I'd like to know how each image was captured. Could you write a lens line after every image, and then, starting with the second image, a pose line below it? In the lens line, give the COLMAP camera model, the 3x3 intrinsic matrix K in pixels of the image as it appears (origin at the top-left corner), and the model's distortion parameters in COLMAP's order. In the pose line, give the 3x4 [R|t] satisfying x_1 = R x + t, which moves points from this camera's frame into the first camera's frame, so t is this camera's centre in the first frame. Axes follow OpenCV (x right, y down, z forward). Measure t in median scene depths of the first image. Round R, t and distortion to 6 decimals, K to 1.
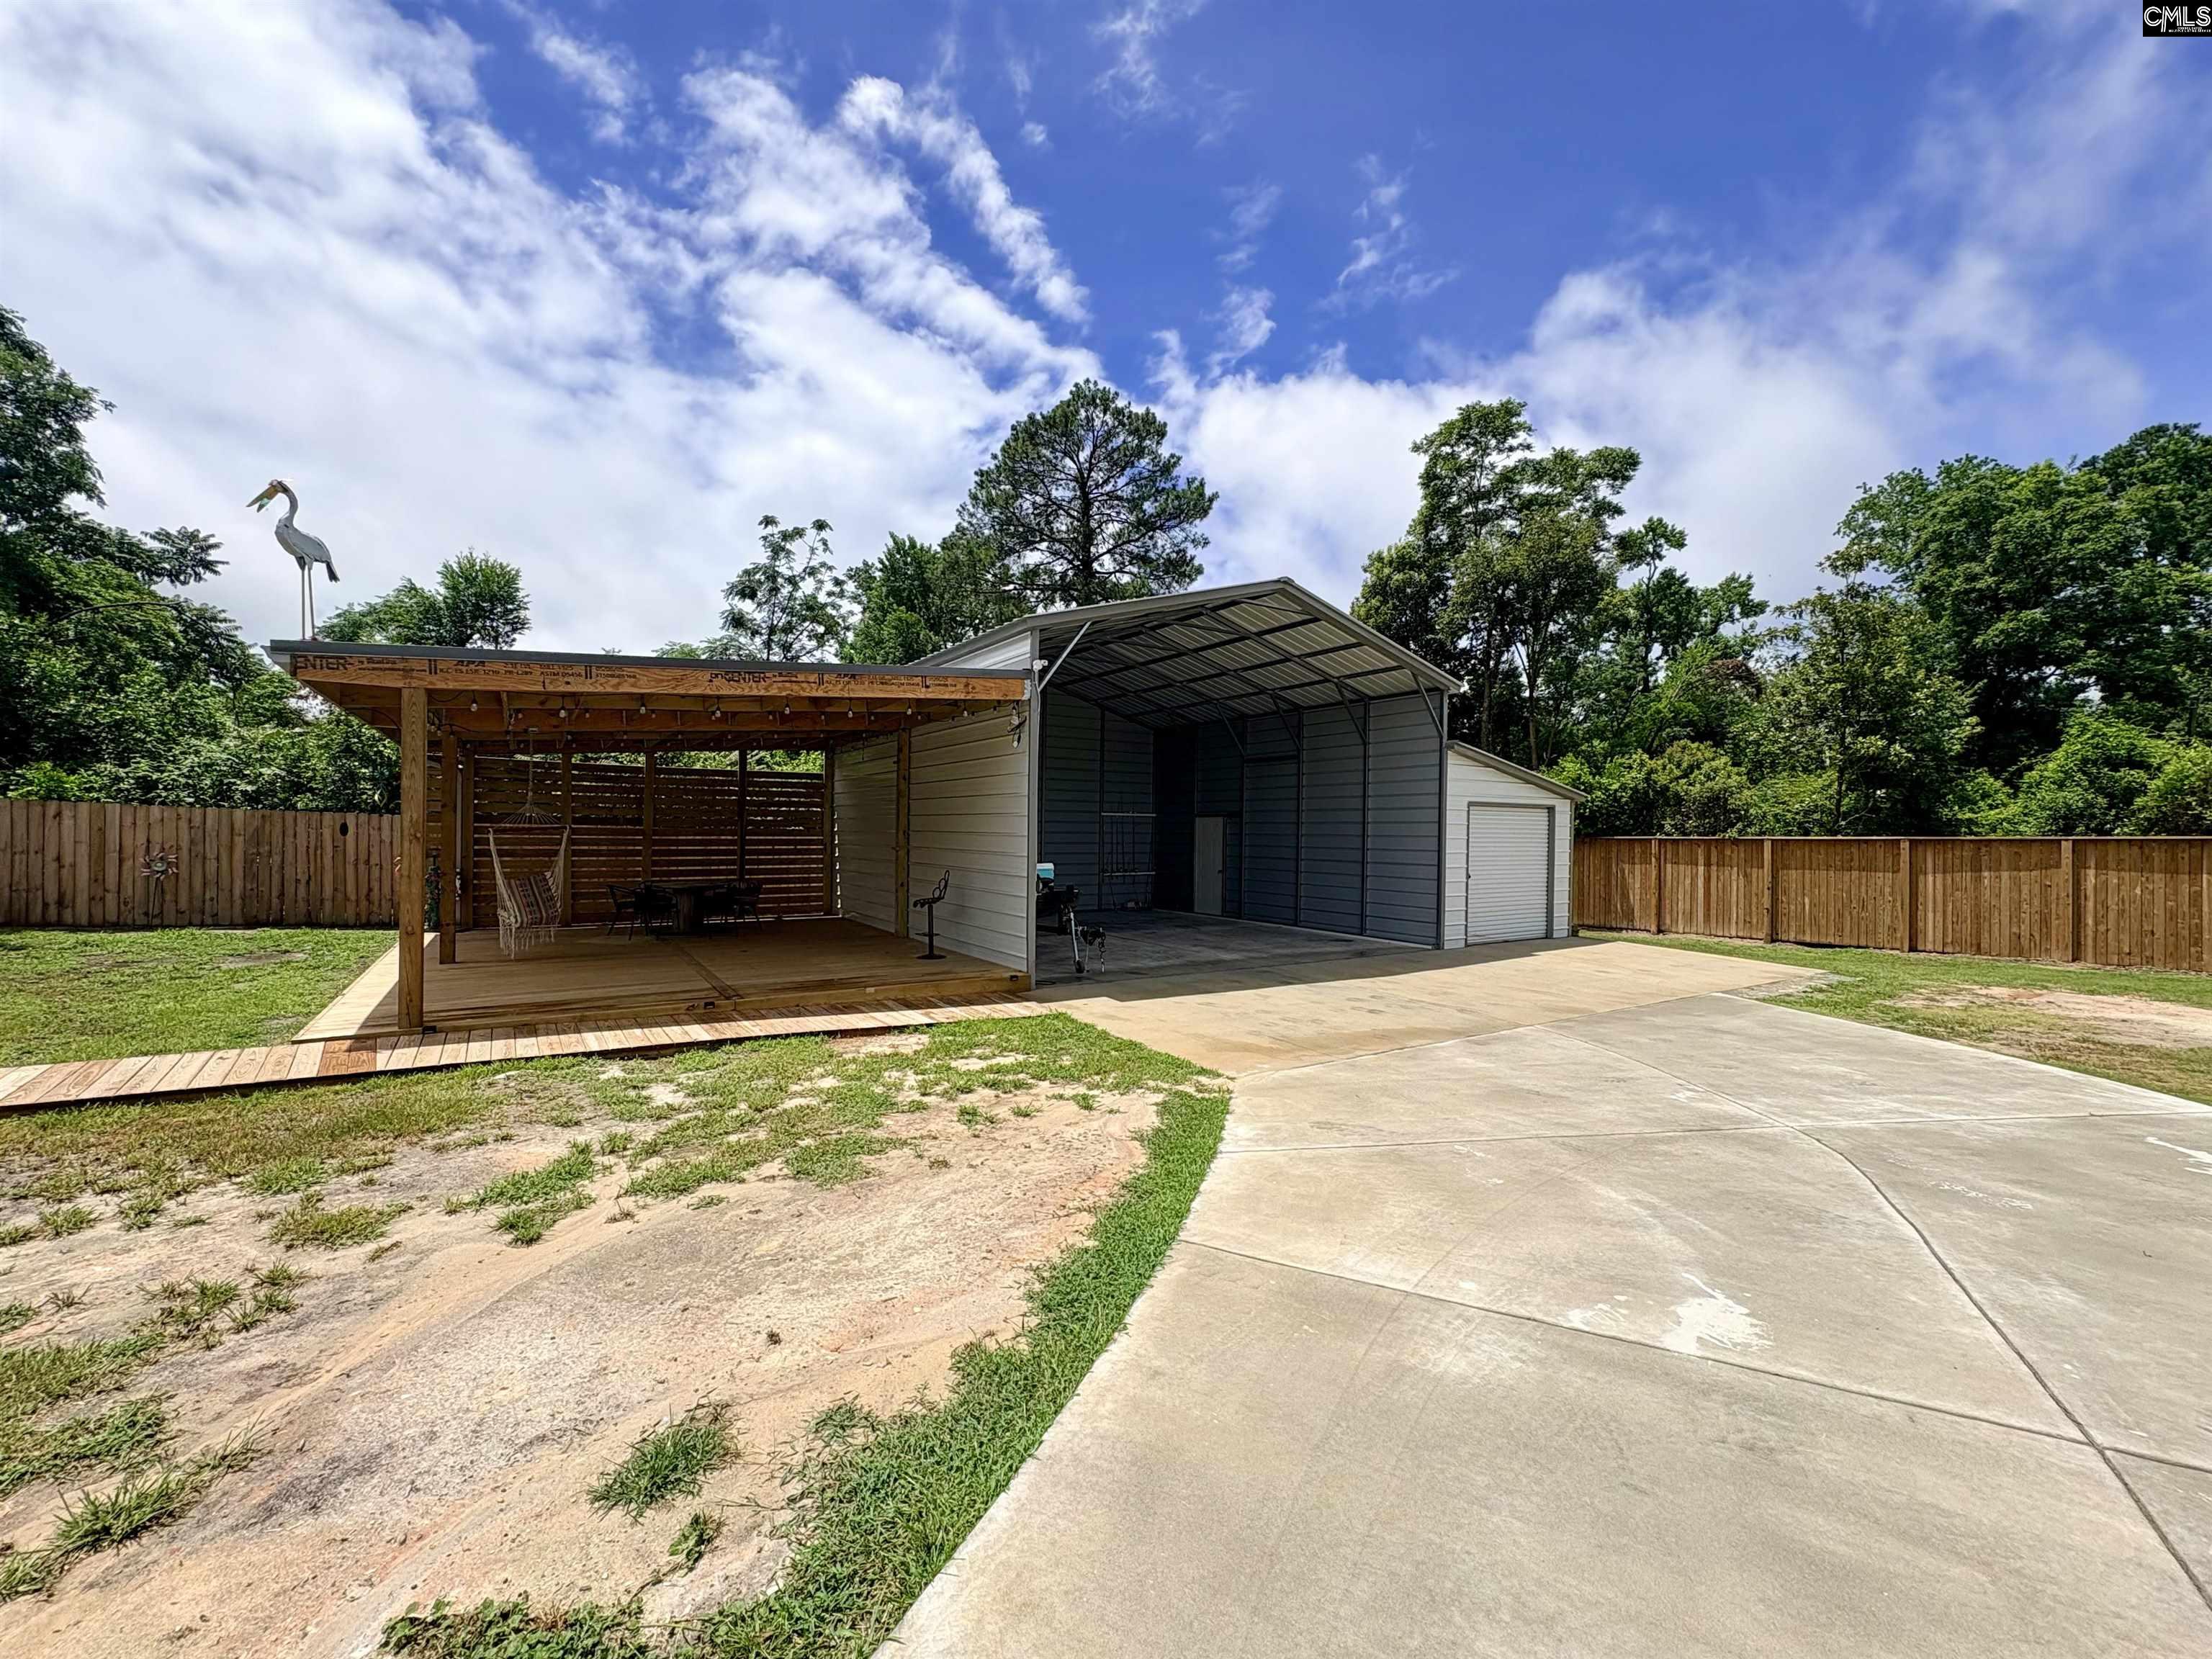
lens RADIAL K [[885.3, 0, 1094.4], [0, 885.3, 838.0], [0, 0, 1]] dist [-0.004344, -0.000614]
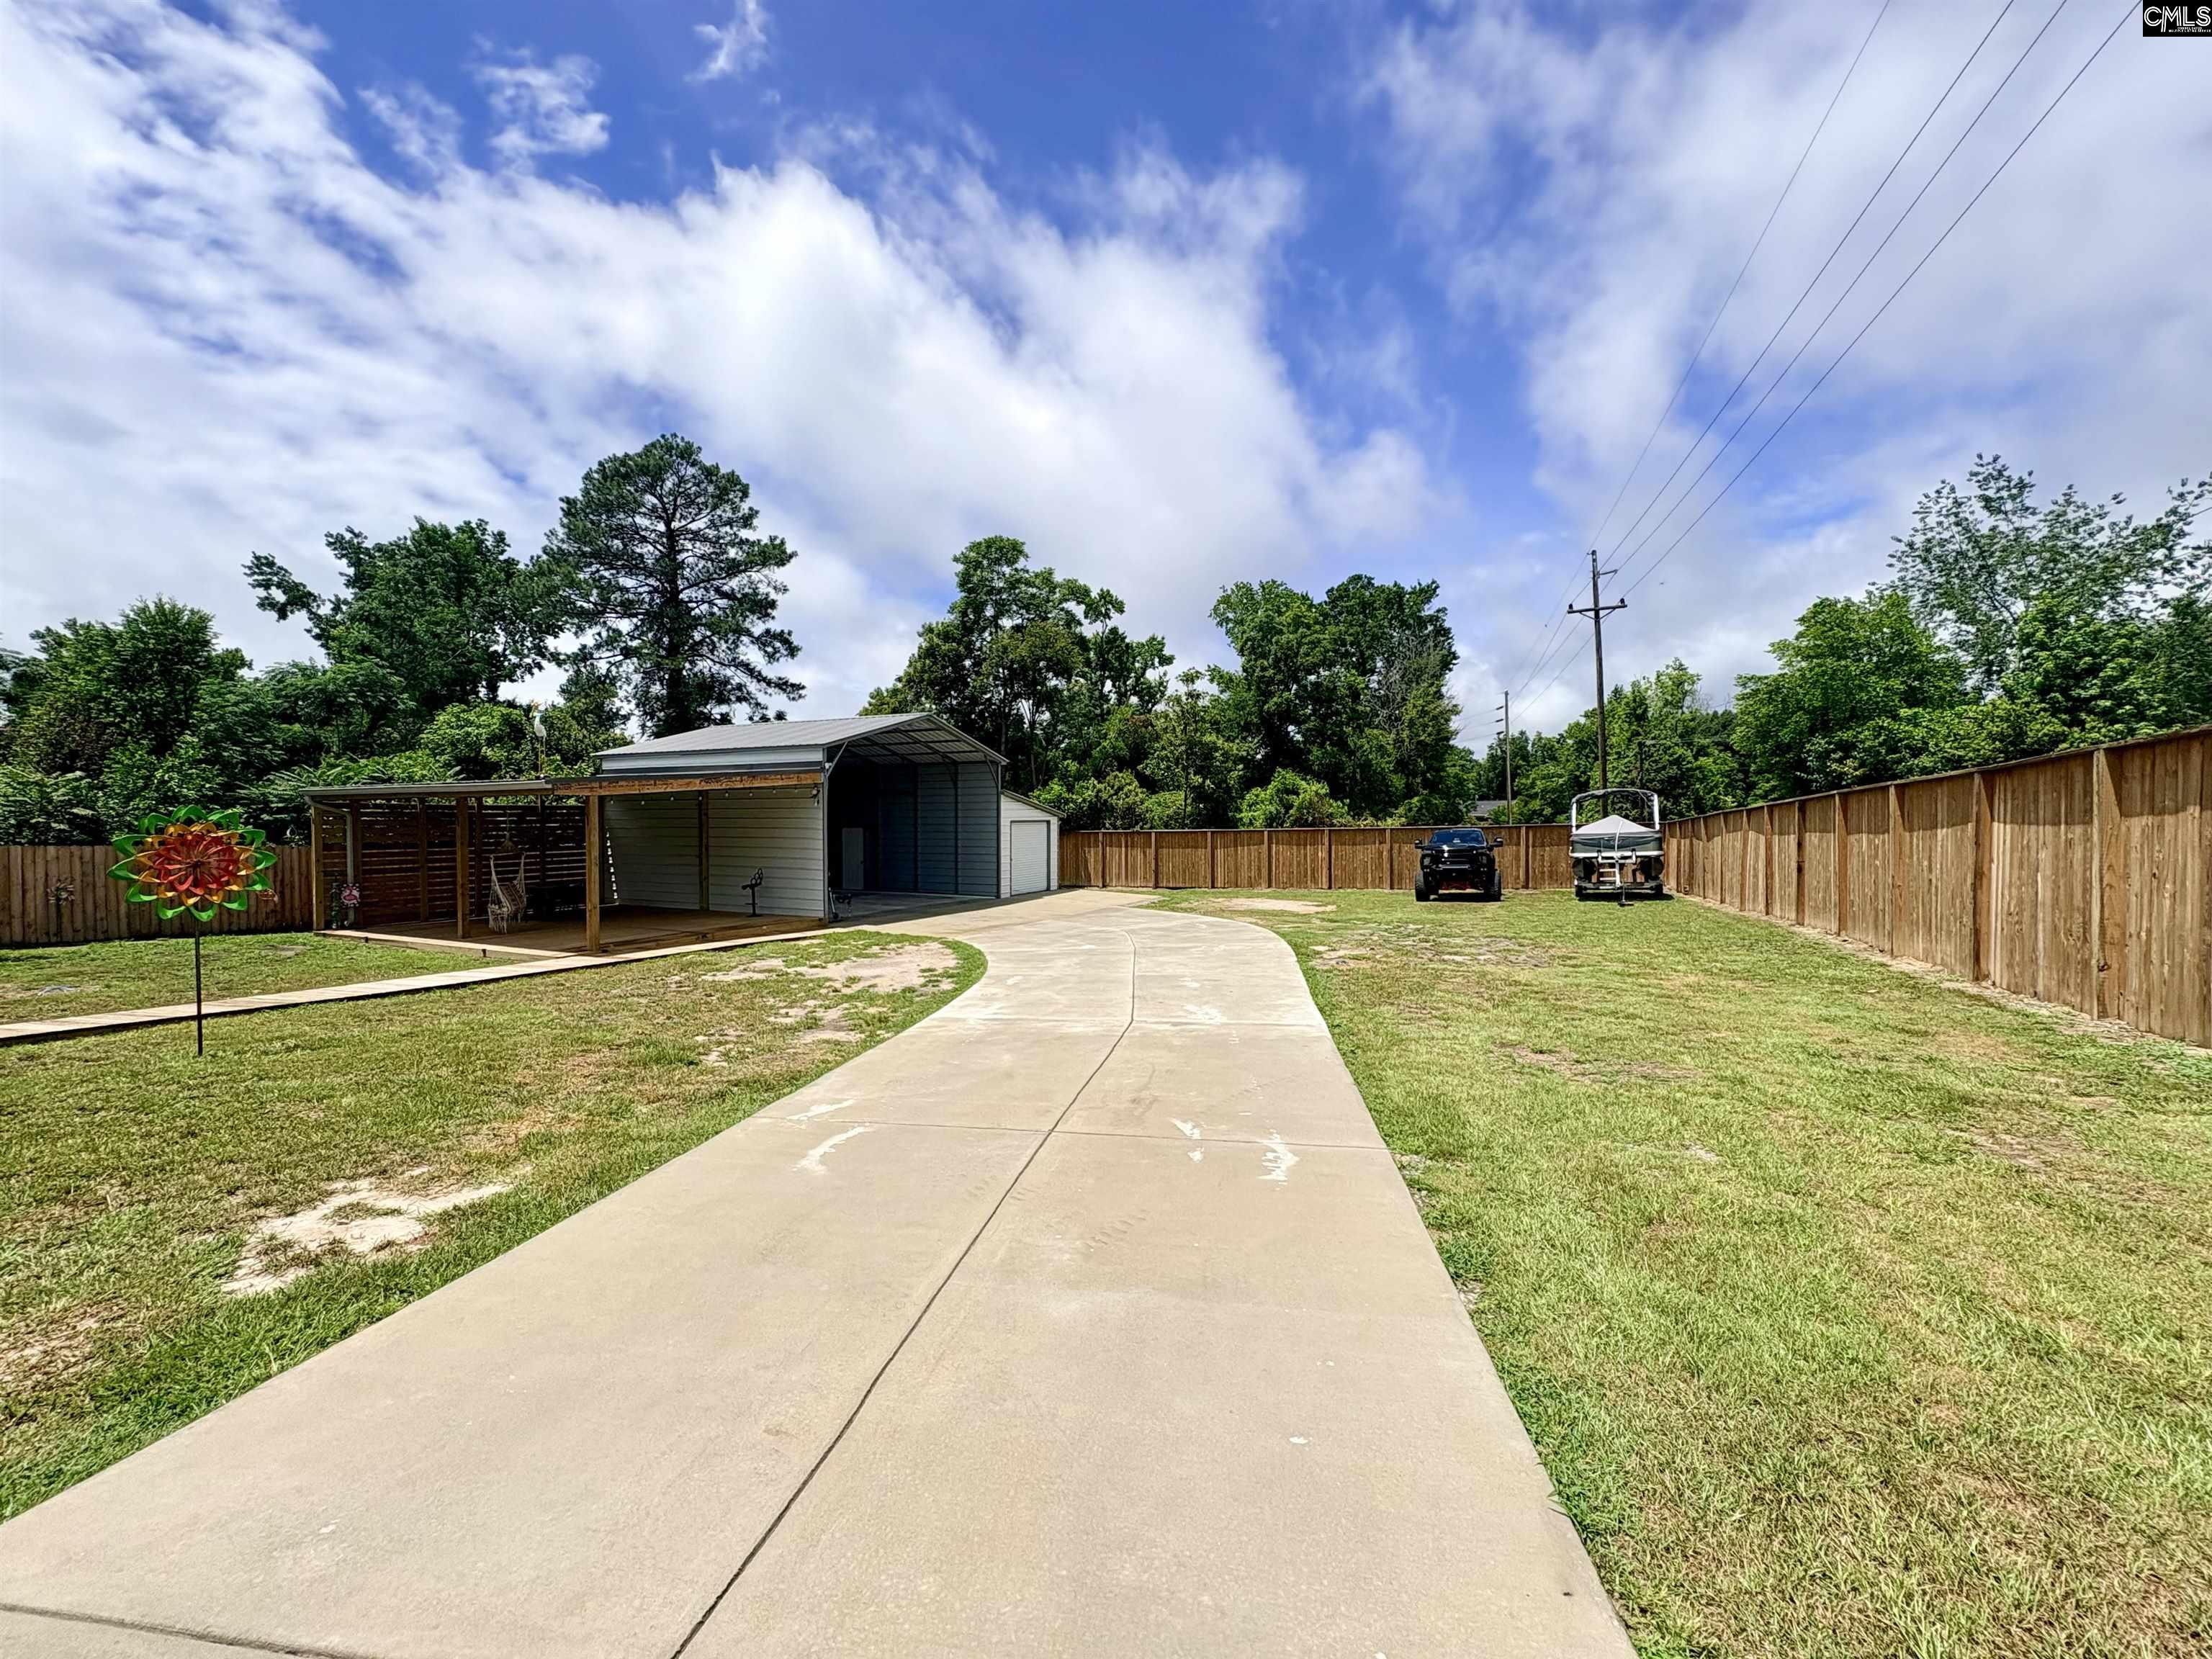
lens RADIAL K [[885.3, 0, 1094.4], [0, 885.3, 838.0], [0, 0, 1]] dist [-0.004344, -0.000614]
pose [[0.857299, -0.027578, 0.514080, -0.260469], [0.017492, 0.999548, 0.024450, -0.030393], [-0.514522, -0.011969, 0.857394, -0.469305]]
